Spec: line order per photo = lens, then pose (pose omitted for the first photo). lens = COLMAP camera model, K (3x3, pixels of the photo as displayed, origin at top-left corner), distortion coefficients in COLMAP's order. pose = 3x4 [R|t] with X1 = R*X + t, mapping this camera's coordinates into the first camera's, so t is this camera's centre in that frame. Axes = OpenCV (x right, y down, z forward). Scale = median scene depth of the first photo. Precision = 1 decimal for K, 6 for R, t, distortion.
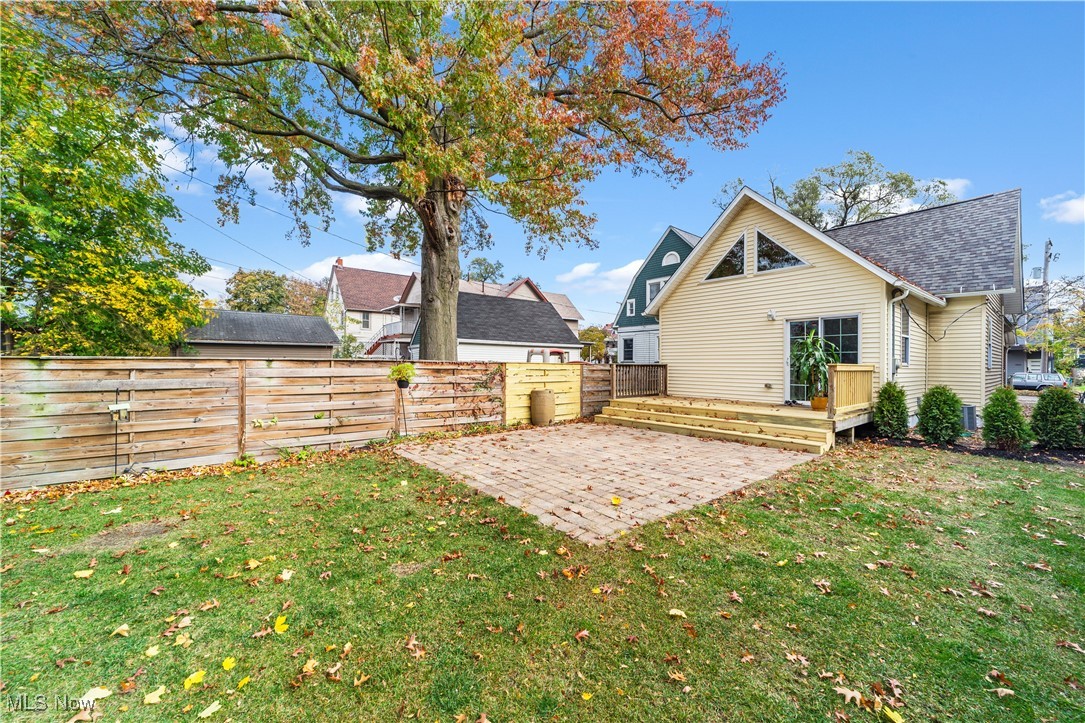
lens RADIAL K [[422.1, 0, 544.9], [0, 422.1, 367.1], [0, 0, 1]] dist [-0.024992, 0.009236]
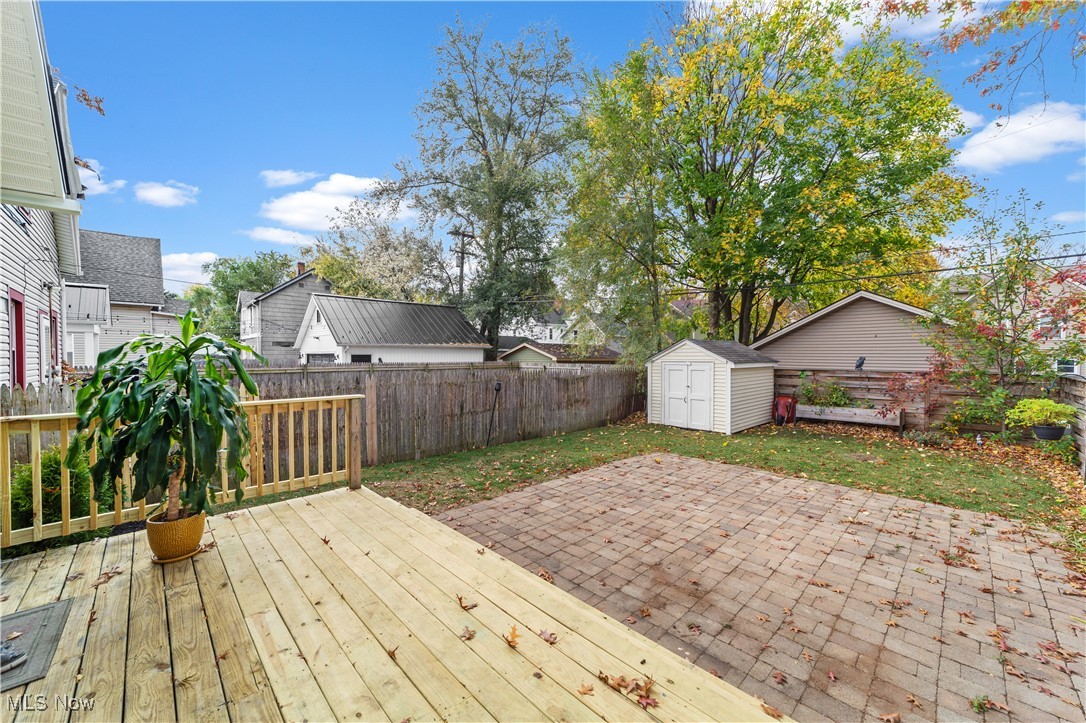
lens RADIAL K [[413.9, 0, 544.5], [0, 413.9, 364.4], [0, 0, 1]] dist [-0.018360, 0.008858]
pose [[-0.996500, -0.010352, -0.082954, 0.349782], [-0.012548, 0.999584, 0.025985, -0.051778], [0.082651, 0.026935, -0.996215, 1.195390]]
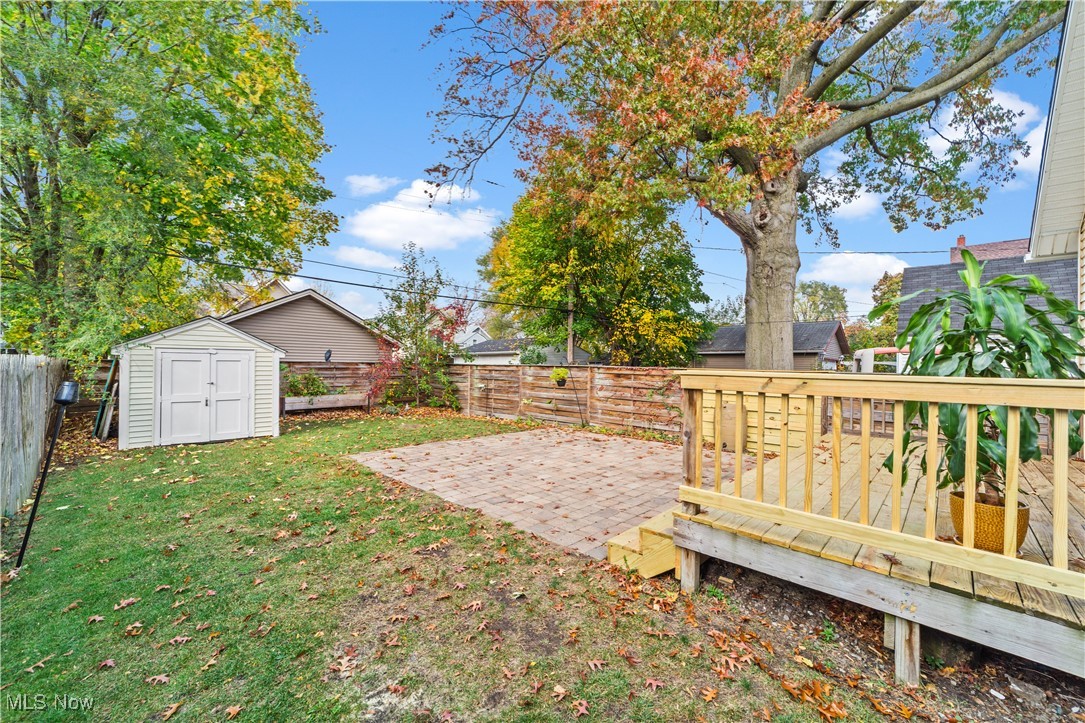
lens RADIAL K [[413.6, 0, 544.0], [0, 413.6, 364.4], [0, 0, 1]] dist [-0.018360, 0.008858]
pose [[0.097724, -0.007442, -0.995186, 0.779428], [-0.021592, 0.999721, -0.009597, -0.006267], [0.994979, 0.022426, 0.097536, 0.626551]]
